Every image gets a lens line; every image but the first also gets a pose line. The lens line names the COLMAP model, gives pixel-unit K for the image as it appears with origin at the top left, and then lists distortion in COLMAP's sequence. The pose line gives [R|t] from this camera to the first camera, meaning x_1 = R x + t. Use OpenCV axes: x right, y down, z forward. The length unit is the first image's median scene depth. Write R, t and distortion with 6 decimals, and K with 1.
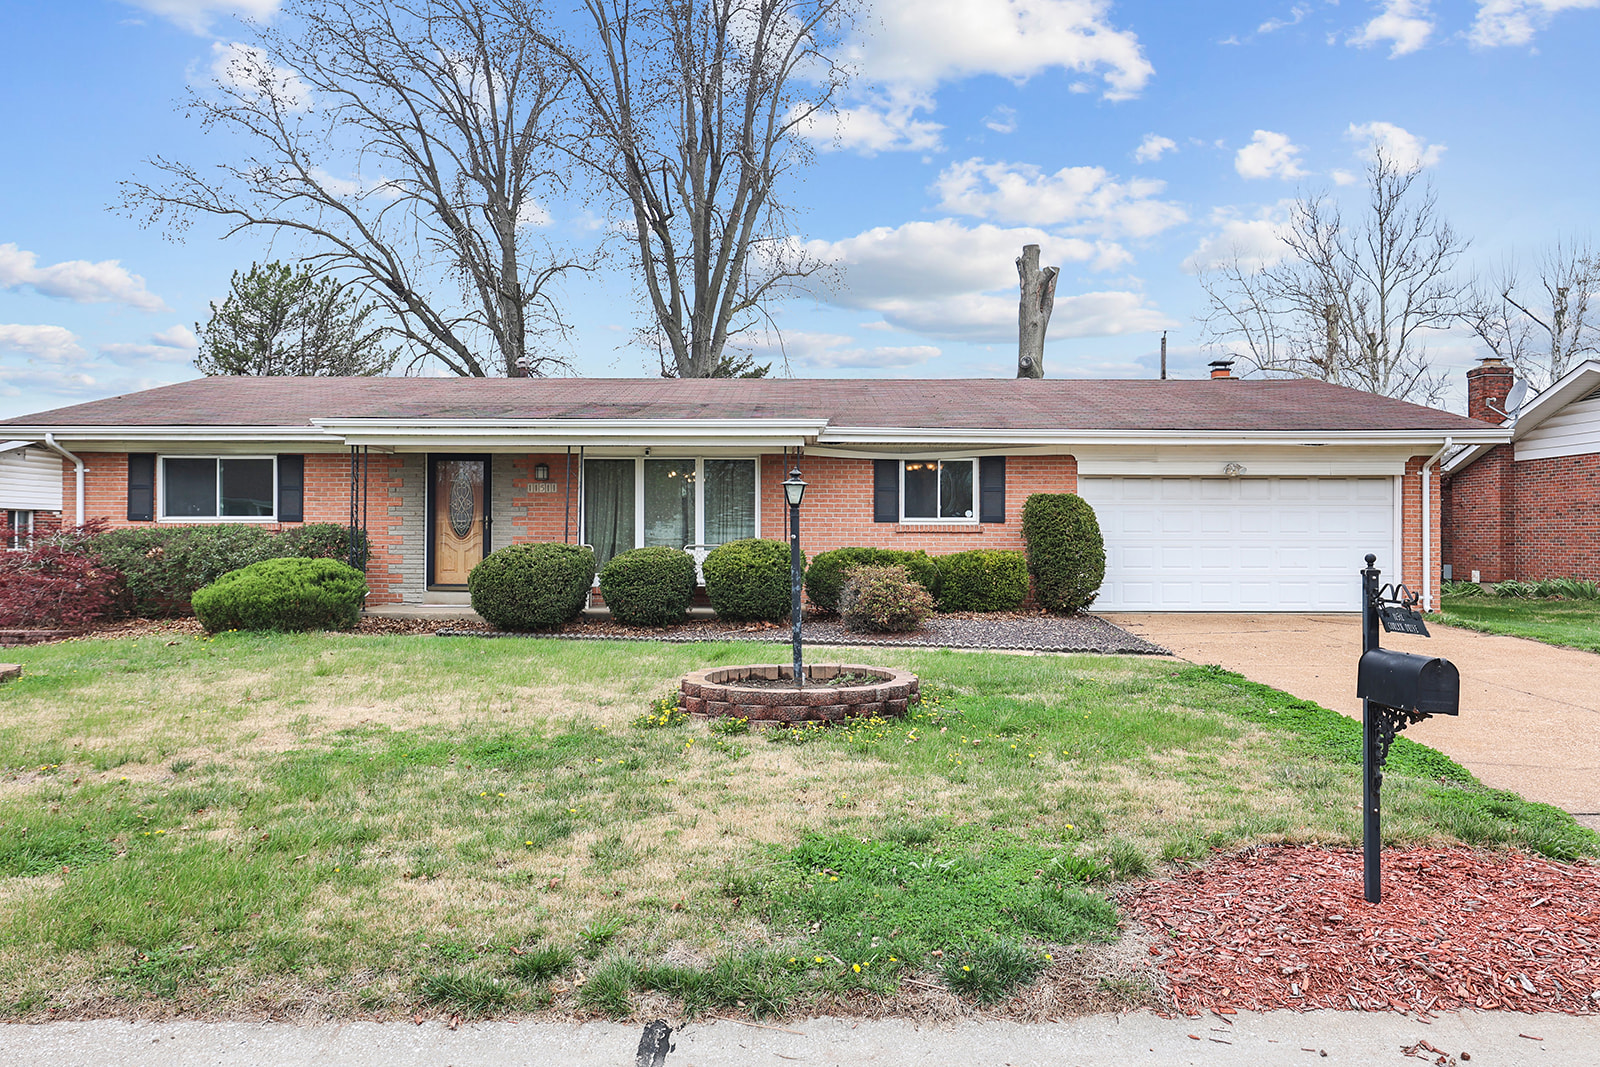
lens RADIAL K [[1129.4, 0, 800.0], [0, 1129.4, 533.5], [0, 0, 1]] dist [-0.001188, -0.000077]
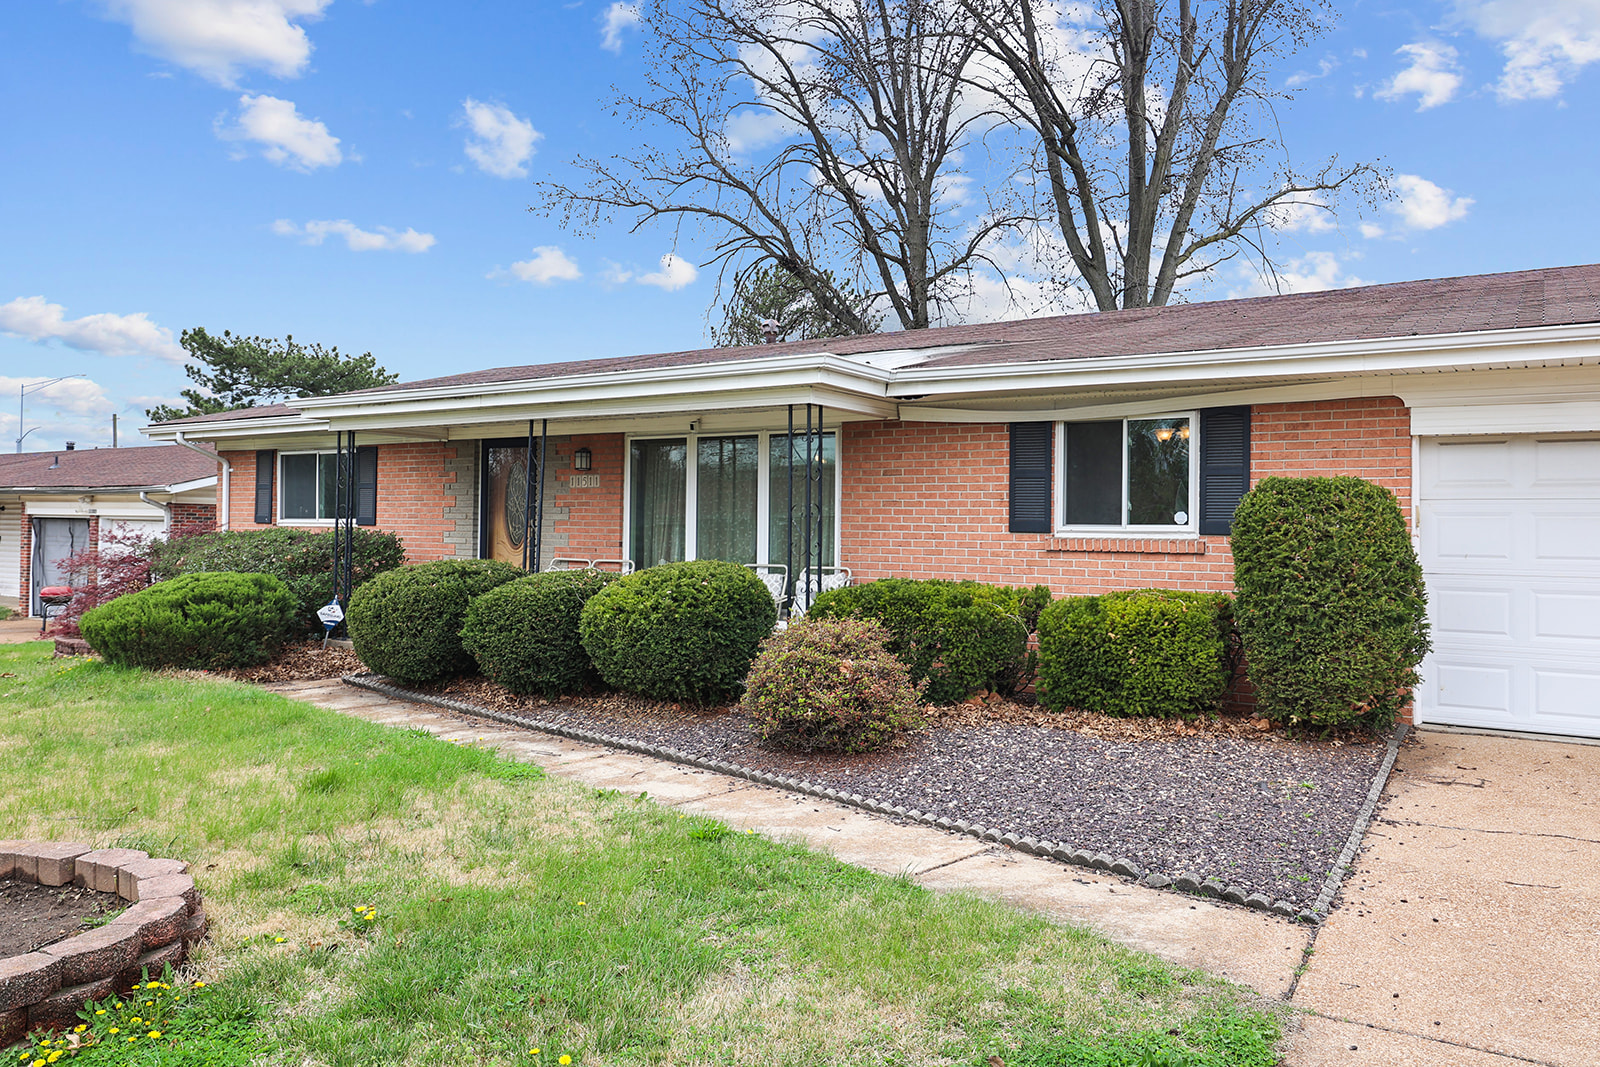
lens RADIAL K [[1129.4, 0, 800.0], [0, 1129.4, 533.5], [0, 0, 1]] dist [-0.001188, -0.000077]
pose [[0.838629, 0.009754, -0.544615, 0.288871], [-0.006620, 0.999948, 0.007715, -0.013078], [0.544662, -0.002864, 0.838650, 0.459989]]
